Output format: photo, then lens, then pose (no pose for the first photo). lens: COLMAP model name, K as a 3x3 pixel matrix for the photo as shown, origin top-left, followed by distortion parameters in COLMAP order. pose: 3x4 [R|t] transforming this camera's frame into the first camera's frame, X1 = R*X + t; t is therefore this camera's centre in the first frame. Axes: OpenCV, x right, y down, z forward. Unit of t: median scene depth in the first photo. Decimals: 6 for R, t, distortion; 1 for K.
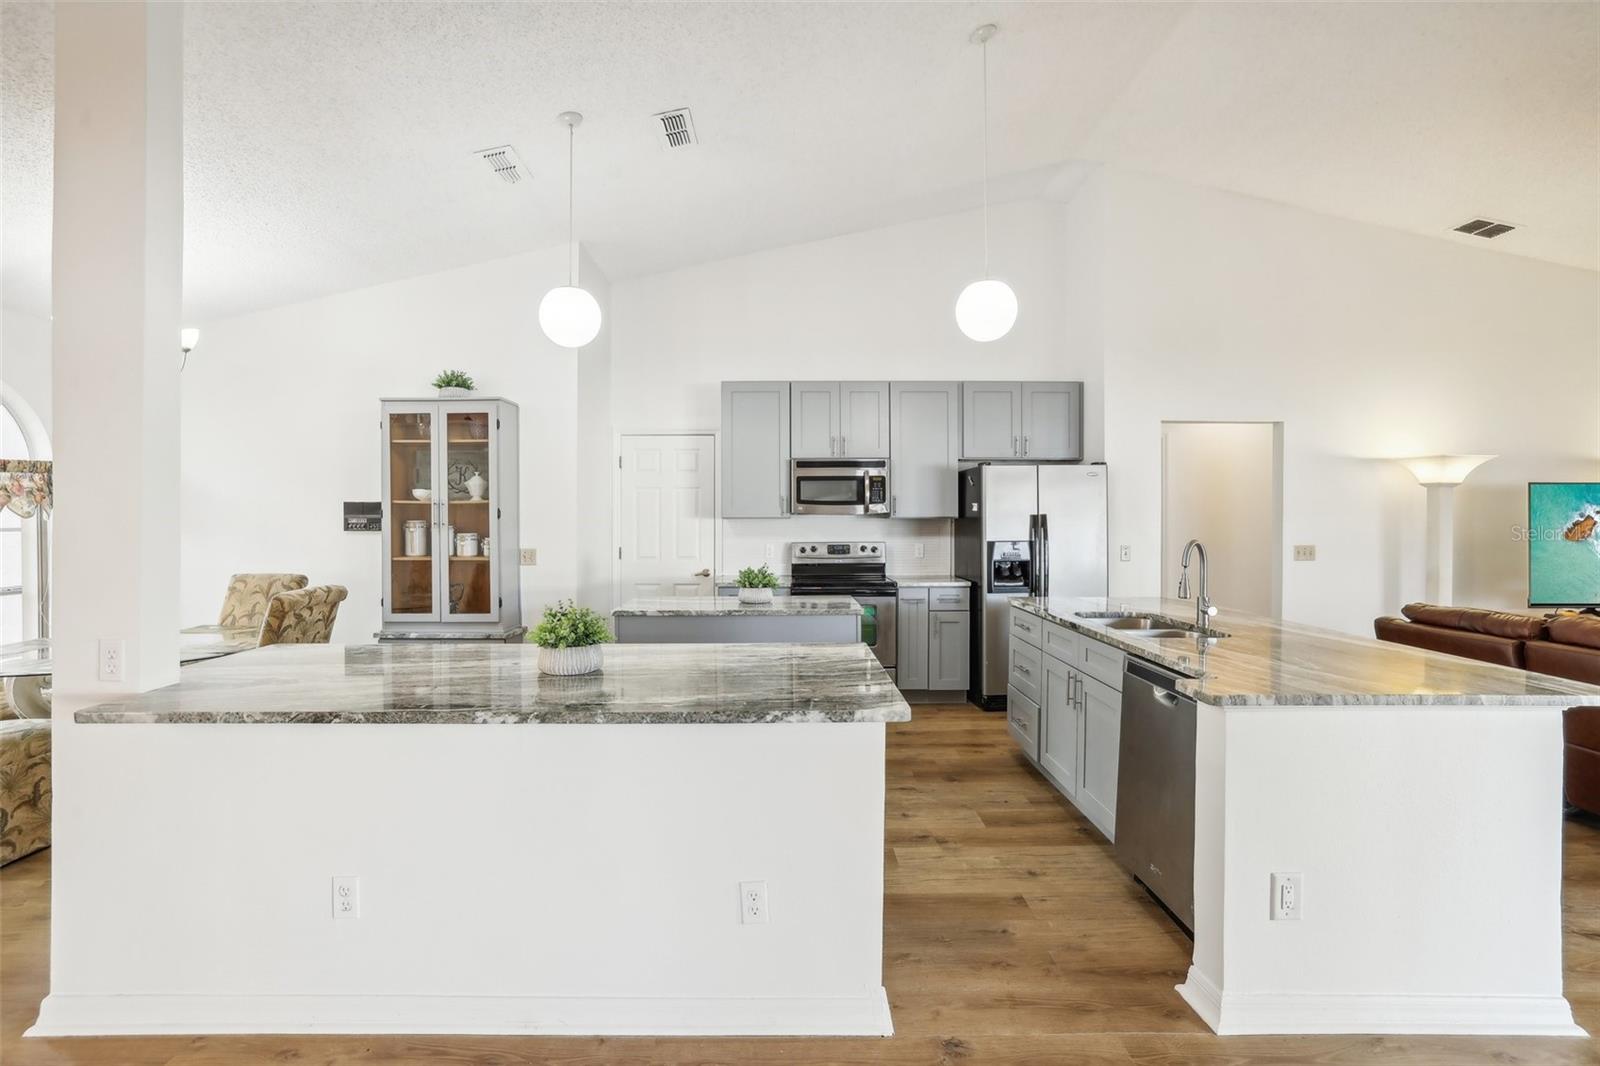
lens RADIAL K [[709.0, 0, 797.4], [0, 709.0, 521.7], [0, 0, 1]] dist [-0.046716, 0.019327]
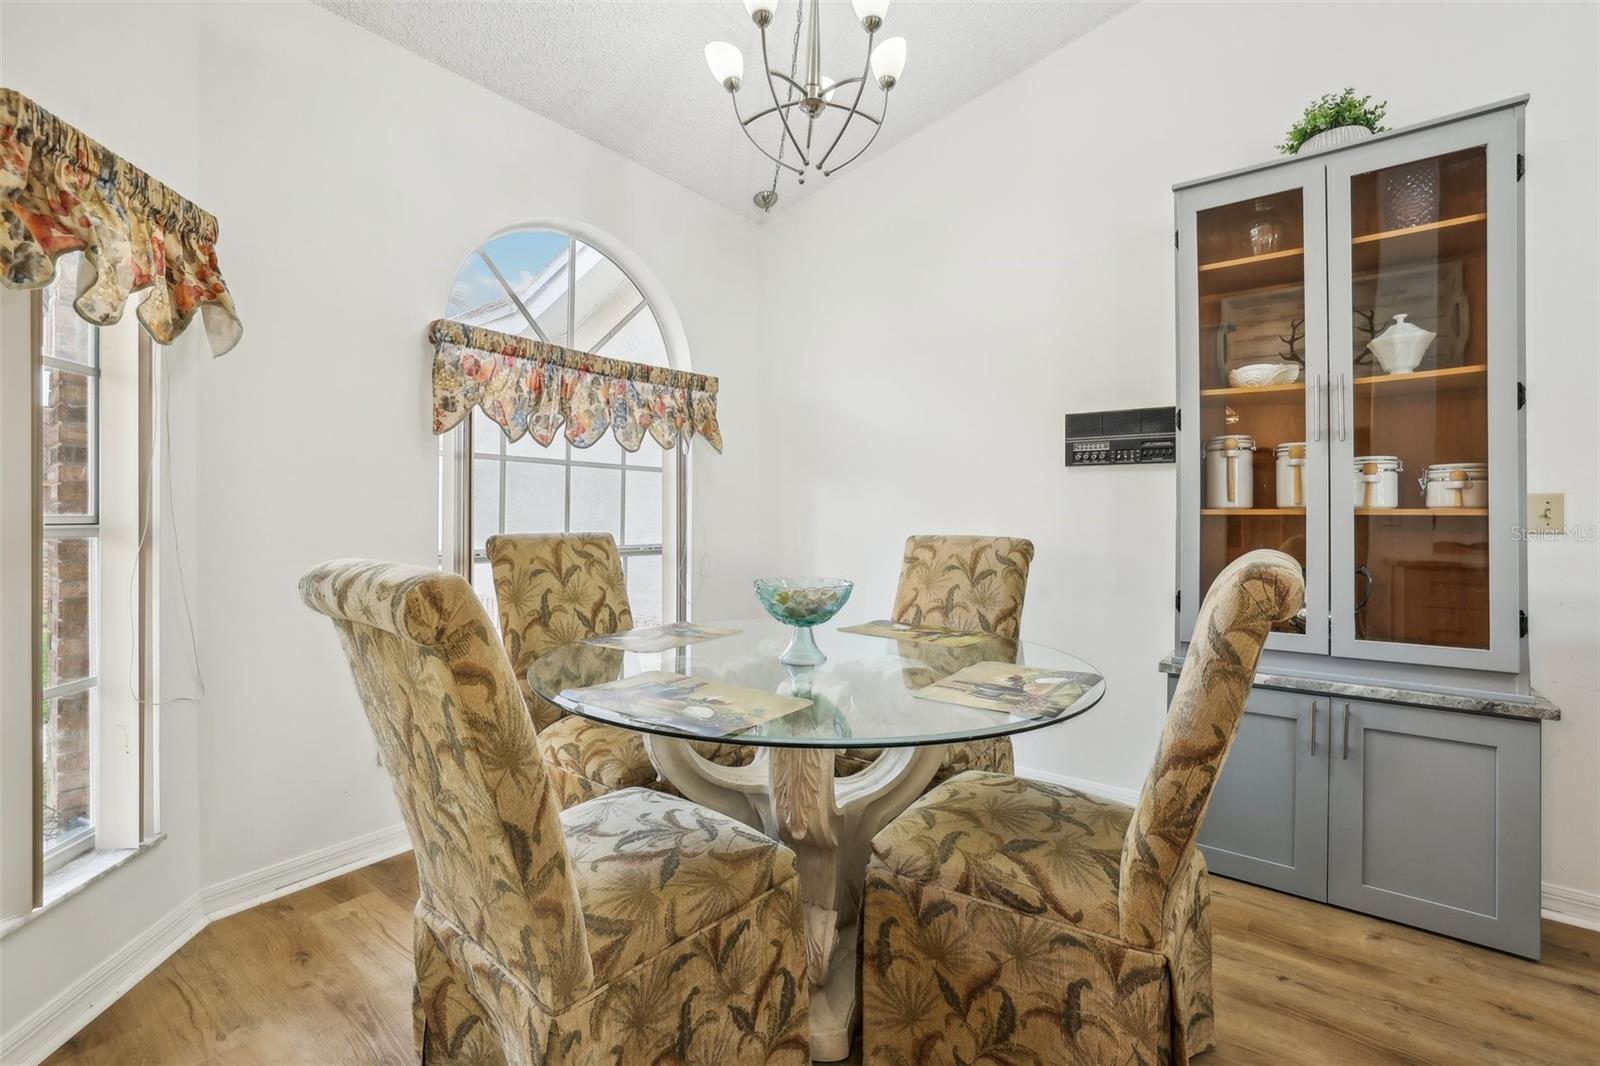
lens RADIAL K [[708.3, 0, 795.8], [0, 708.3, 512.2], [0, 0, 1]] dist [-0.045601, 0.018787]
pose [[0.791854, 0.003334, -0.610701, -0.511435], [-0.009447, 0.999932, -0.006791, 0.059784], [0.610637, 0.011147, 0.791832, 0.453679]]
